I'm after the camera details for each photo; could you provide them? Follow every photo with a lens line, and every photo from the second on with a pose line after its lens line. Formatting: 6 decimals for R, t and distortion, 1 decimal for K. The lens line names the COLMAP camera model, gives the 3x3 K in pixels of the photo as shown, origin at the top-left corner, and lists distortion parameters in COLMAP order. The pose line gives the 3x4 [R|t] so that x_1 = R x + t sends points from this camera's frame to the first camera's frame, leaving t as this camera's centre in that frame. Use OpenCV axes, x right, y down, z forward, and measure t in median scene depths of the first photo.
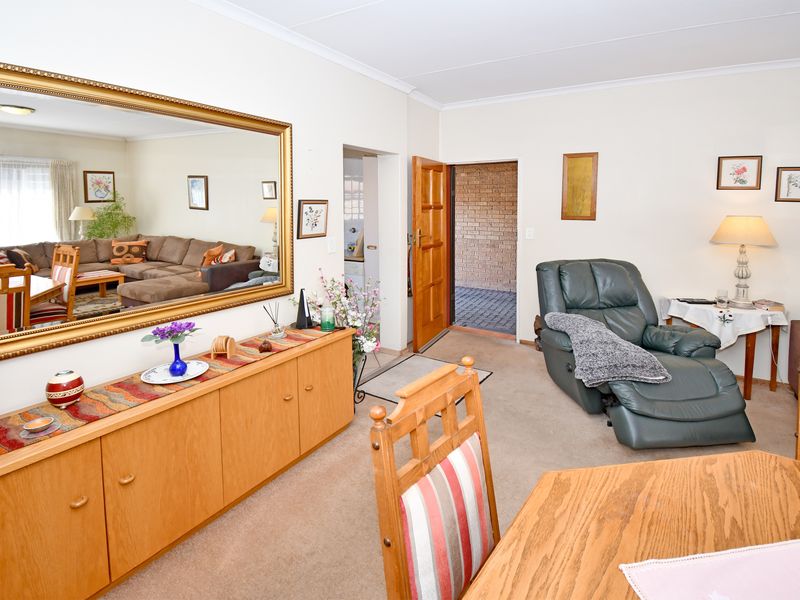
lens RADIAL K [[441.8, 0, 400.0], [0, 441.8, 300.0], [0, 0, 1]] dist [-0.000899, -0.000874]
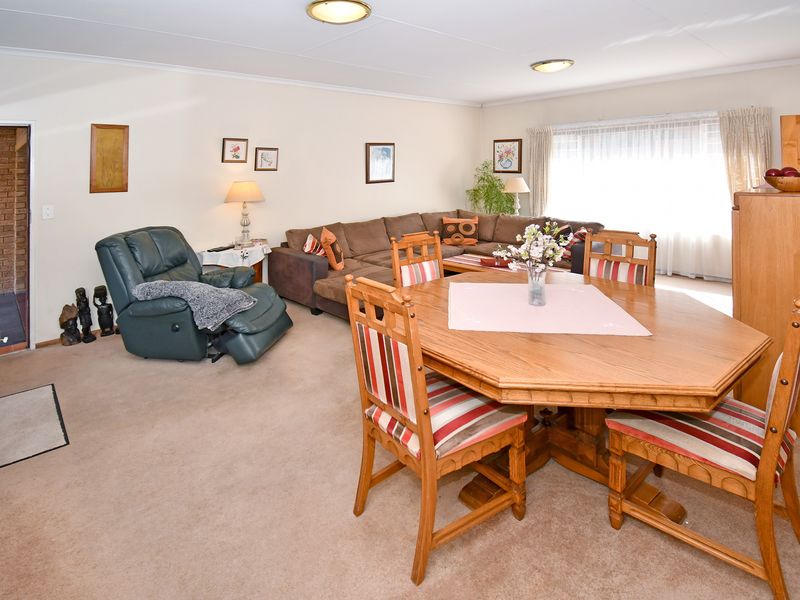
lens RADIAL K [[441.8, 0, 400.0], [0, 441.8, 300.0], [0, 0, 1]] dist [-0.000899, -0.000874]
pose [[0.222658, -0.285812, 0.932059, -0.498603], [0.226315, 0.945095, 0.235746, -0.044441], [-0.948264, 0.158449, 0.275117, 0.166570]]
